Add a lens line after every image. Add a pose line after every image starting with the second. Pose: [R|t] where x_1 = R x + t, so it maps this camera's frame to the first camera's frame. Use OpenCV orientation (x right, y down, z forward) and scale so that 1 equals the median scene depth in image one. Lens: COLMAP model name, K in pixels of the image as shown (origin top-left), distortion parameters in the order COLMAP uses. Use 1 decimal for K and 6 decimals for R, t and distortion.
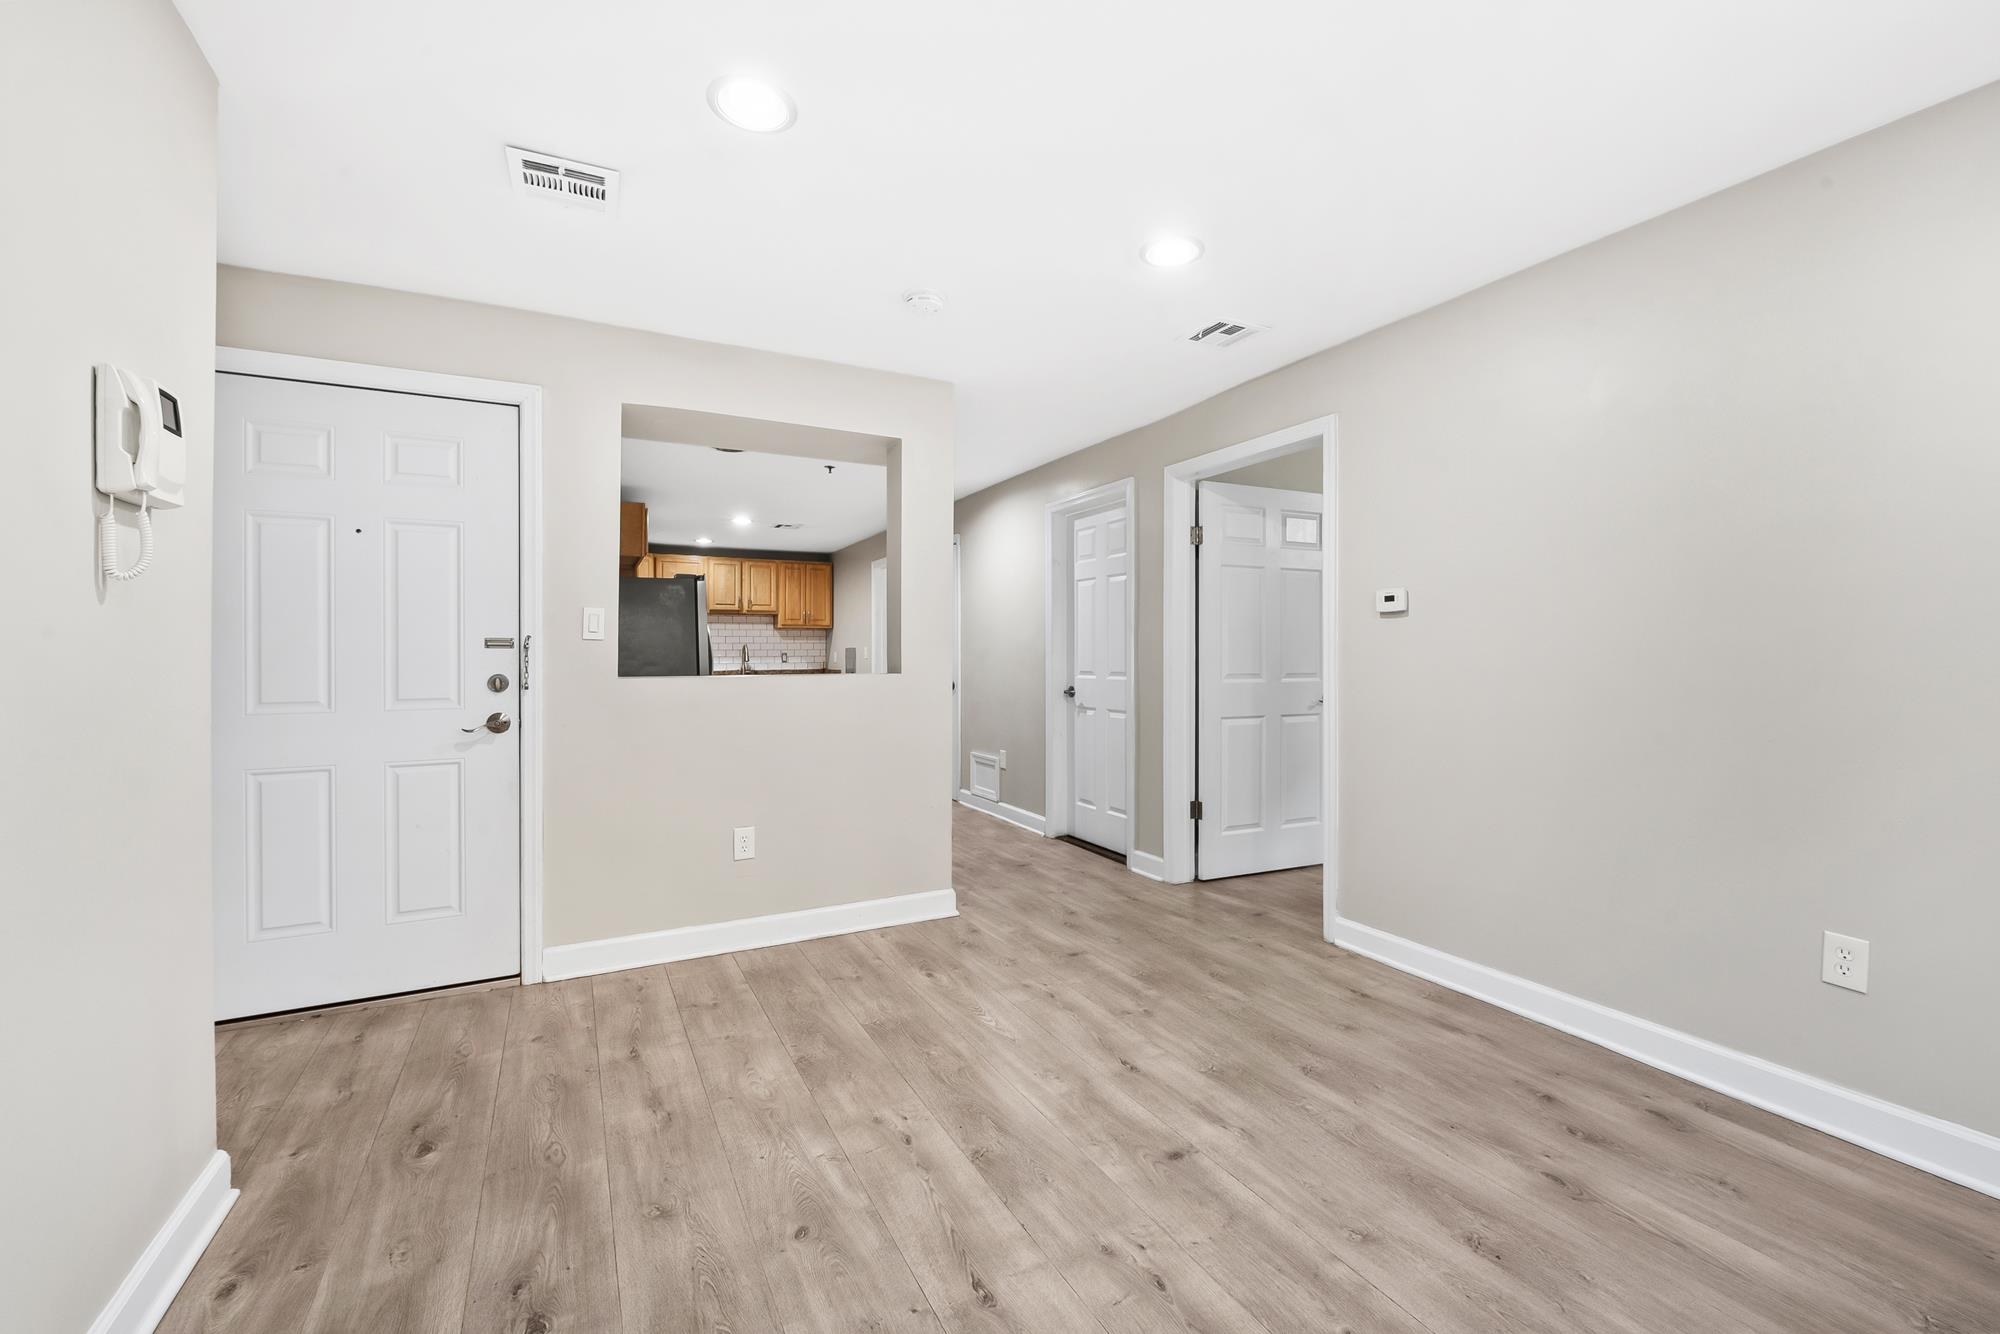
lens RADIAL K [[807.5, 0, 998.1], [0, 807.5, 648.4], [0, 0, 1]] dist [-0.005627, -0.001836]
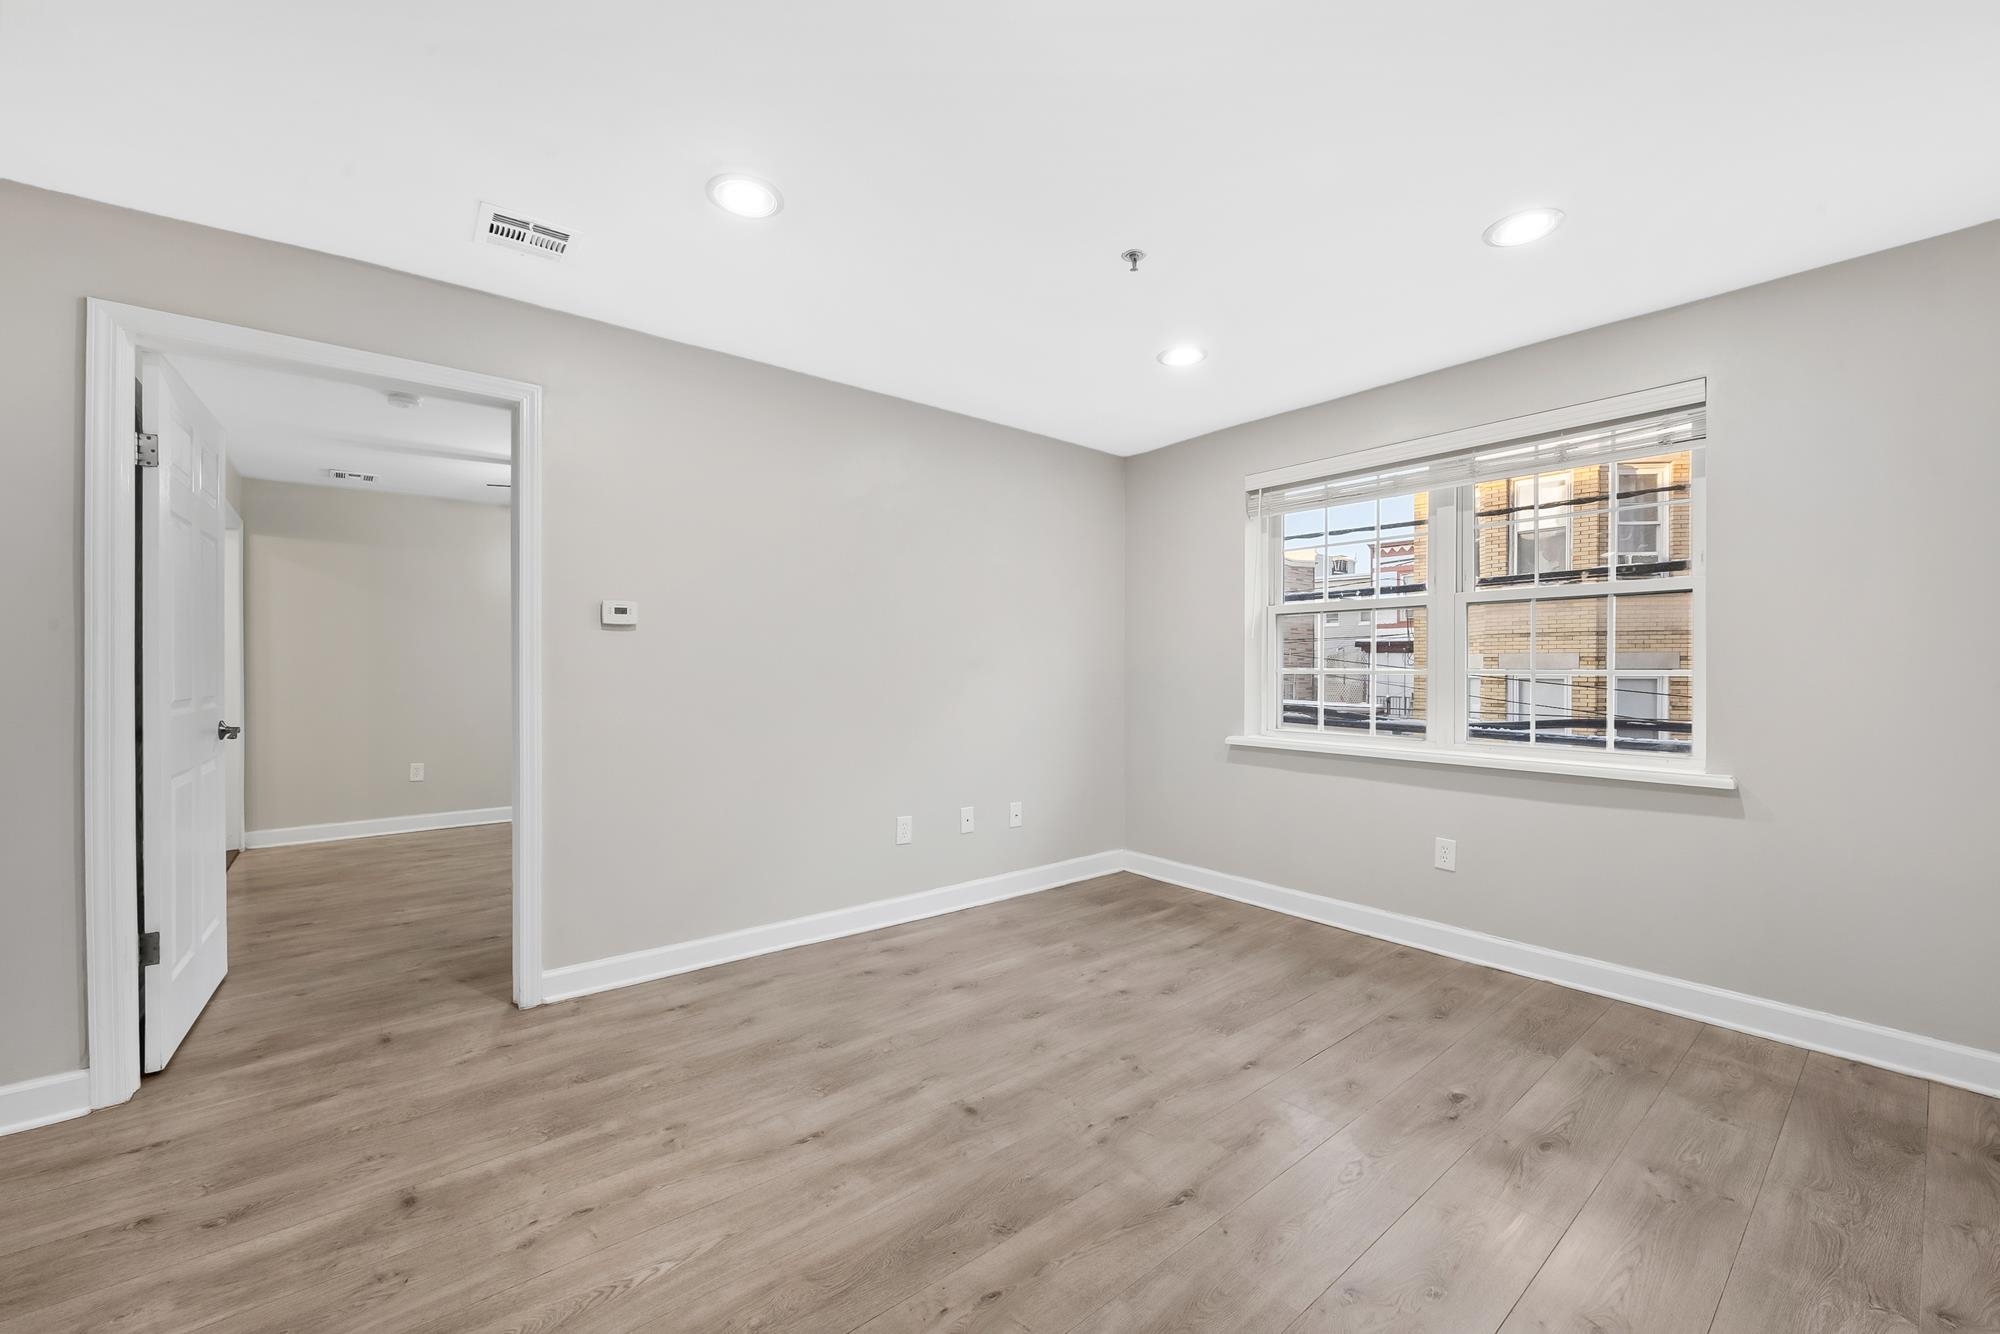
lens RADIAL K [[807.5, 0, 1008.5], [0, 807.5, 674.8], [0, 0, 1]] dist [-0.005627, -0.001836]
pose [[-0.211049, -0.004597, 0.977465, -0.593643], [-0.010067, 0.999946, 0.002529, 0.008453], [-0.977424, -0.009306, -0.211084, 0.789446]]
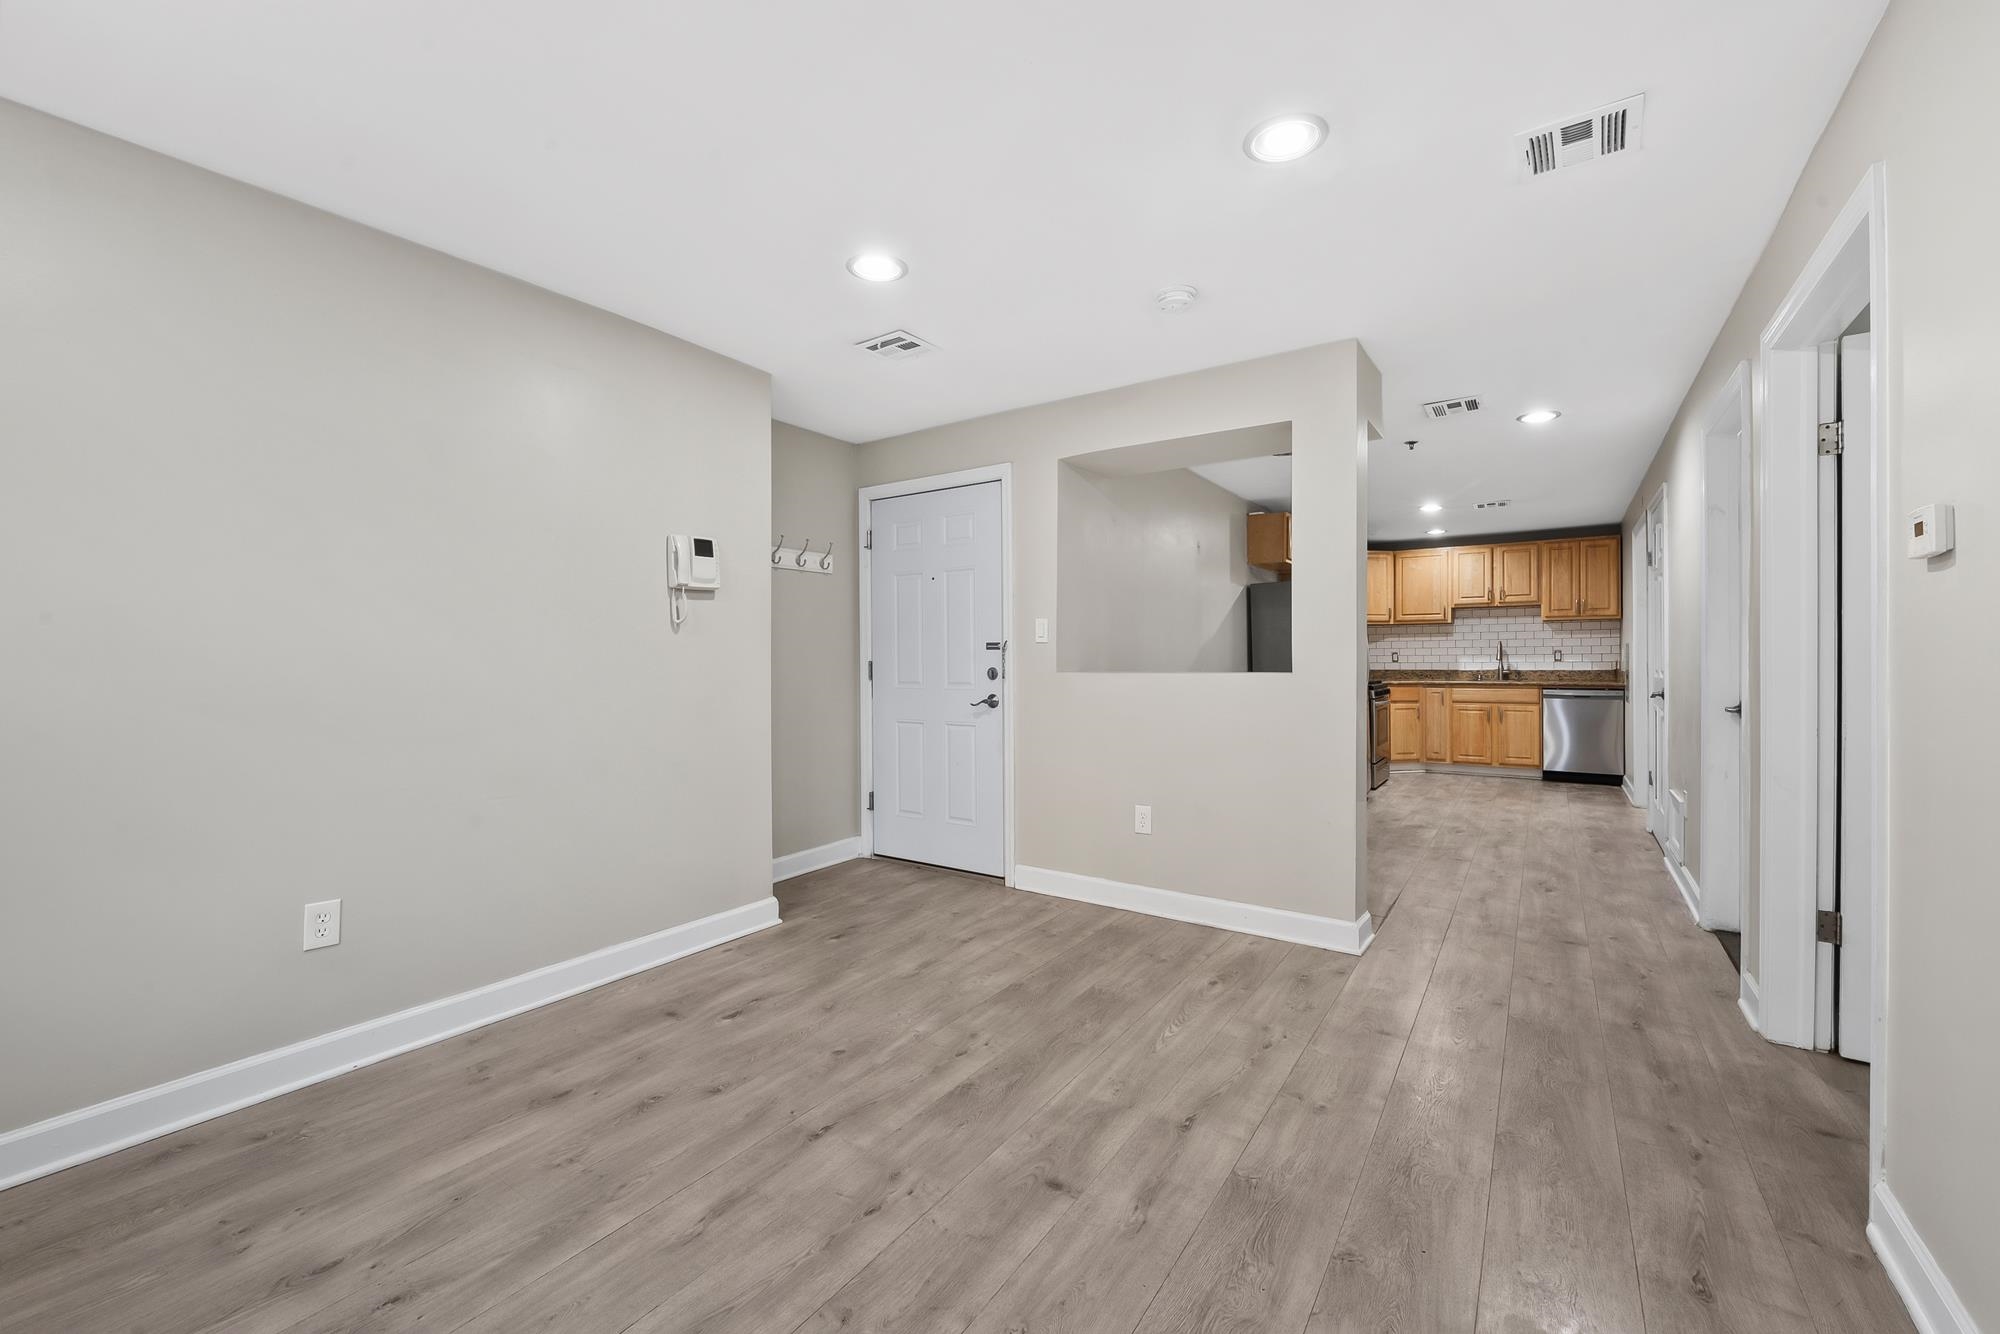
lens RADIAL K [[807.5, 0, 1009.0], [0, 807.5, 651.2], [0, 0, 1]] dist [-0.005627, -0.001836]
pose [[0.470157, -0.003423, -0.882576, 0.682205], [0.009271, 0.999956, 0.001061, 0.001507], [0.882534, -0.008681, 0.470169, 0.340068]]
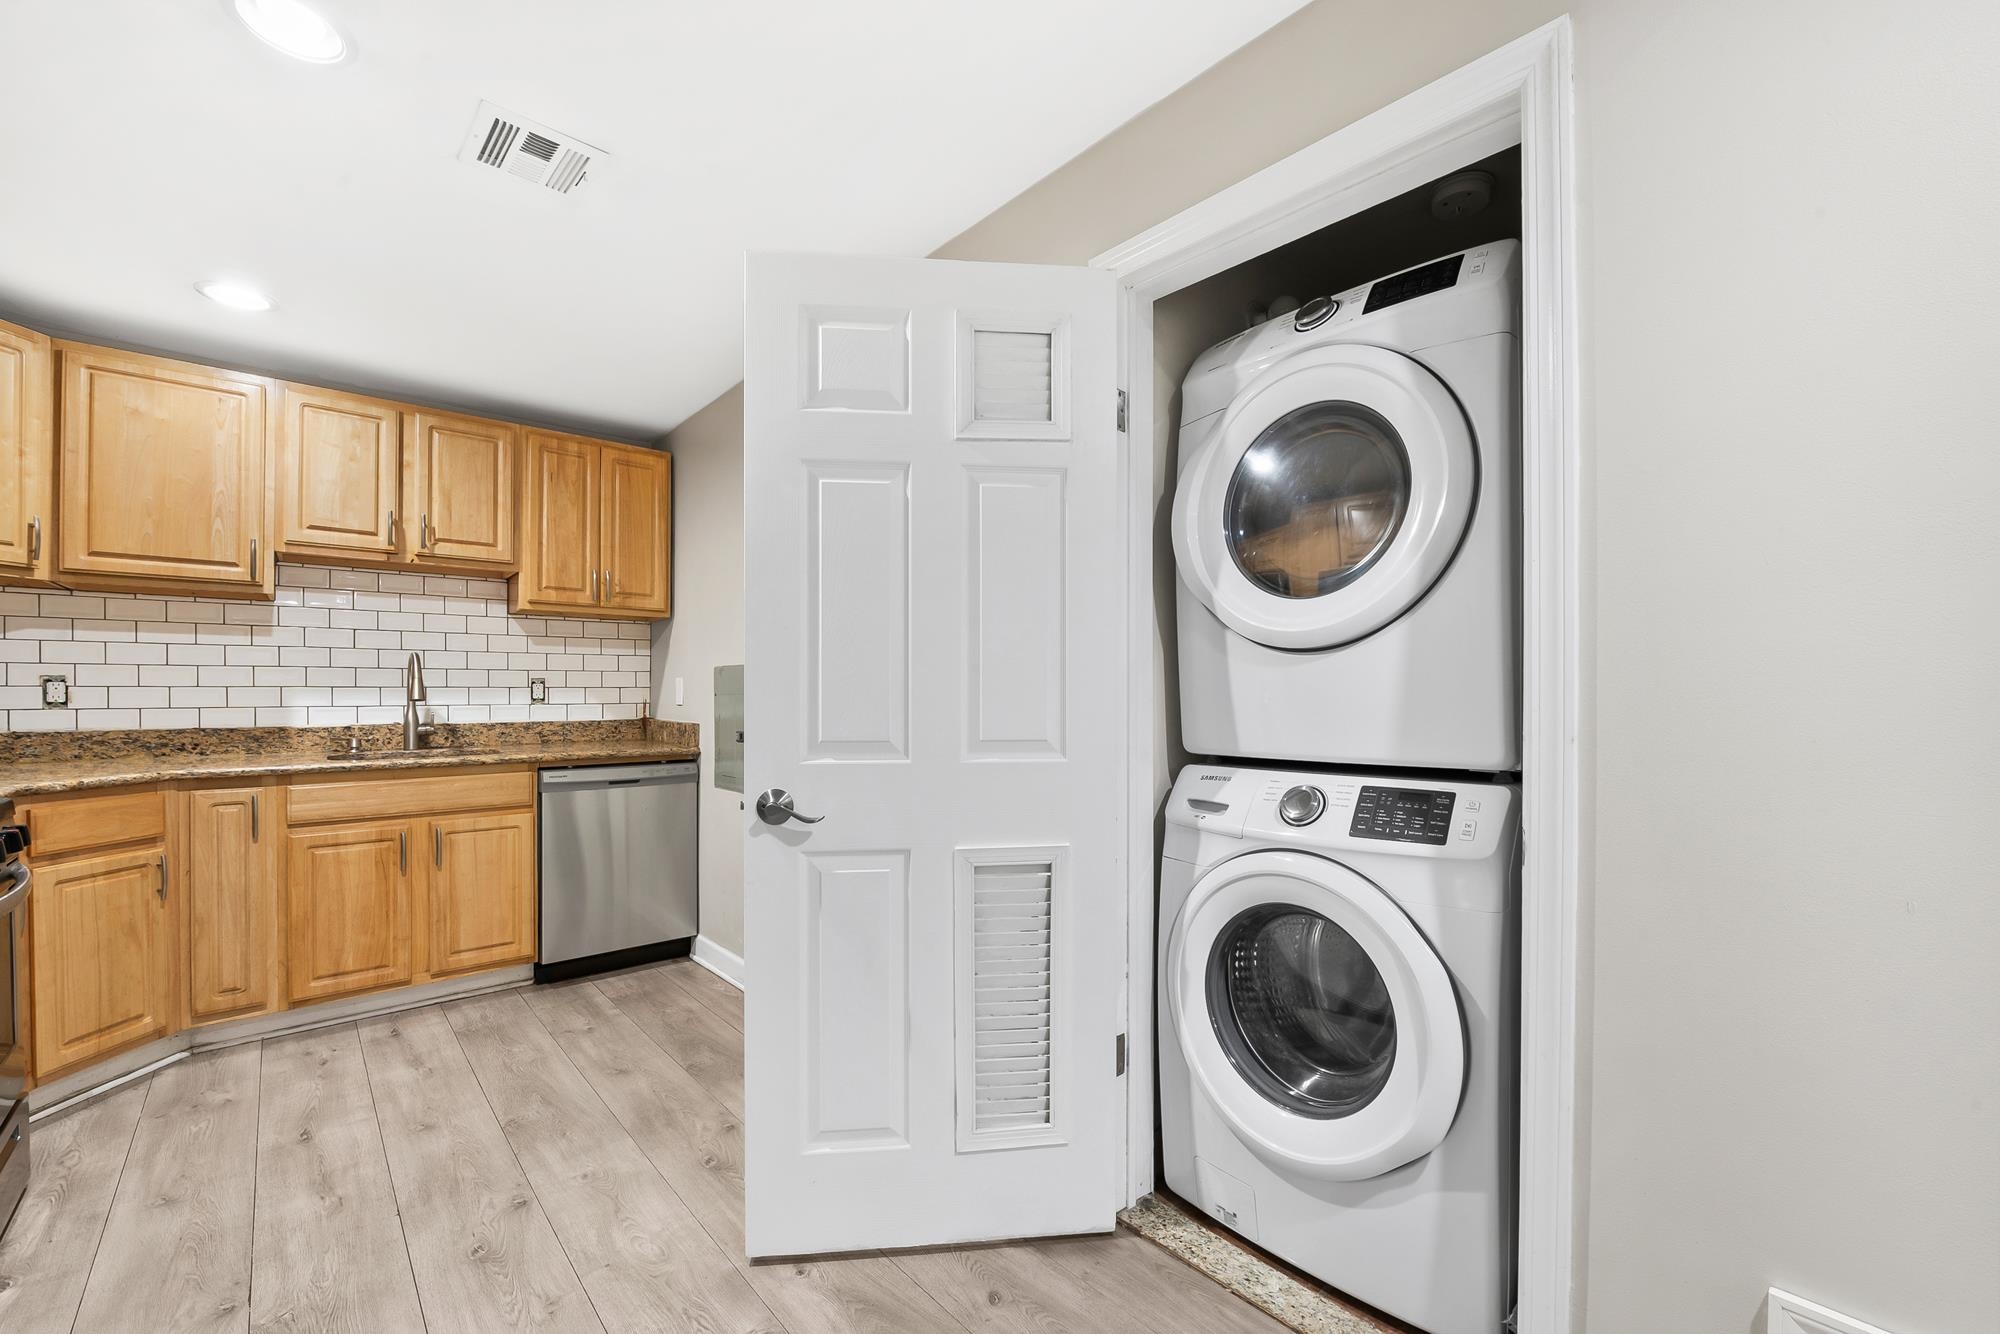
lens RADIAL K [[796.4, 0, 975.7], [0, 796.4, 700.4], [0, 0, 1]] dist [-0.010800, -0.000464]
pose [[0.973585, 0.005505, 0.228257, -0.489330], [-0.009391, 0.999829, 0.015939, 0.026099], [-0.228130, -0.017662, 0.973470, 1.930128]]
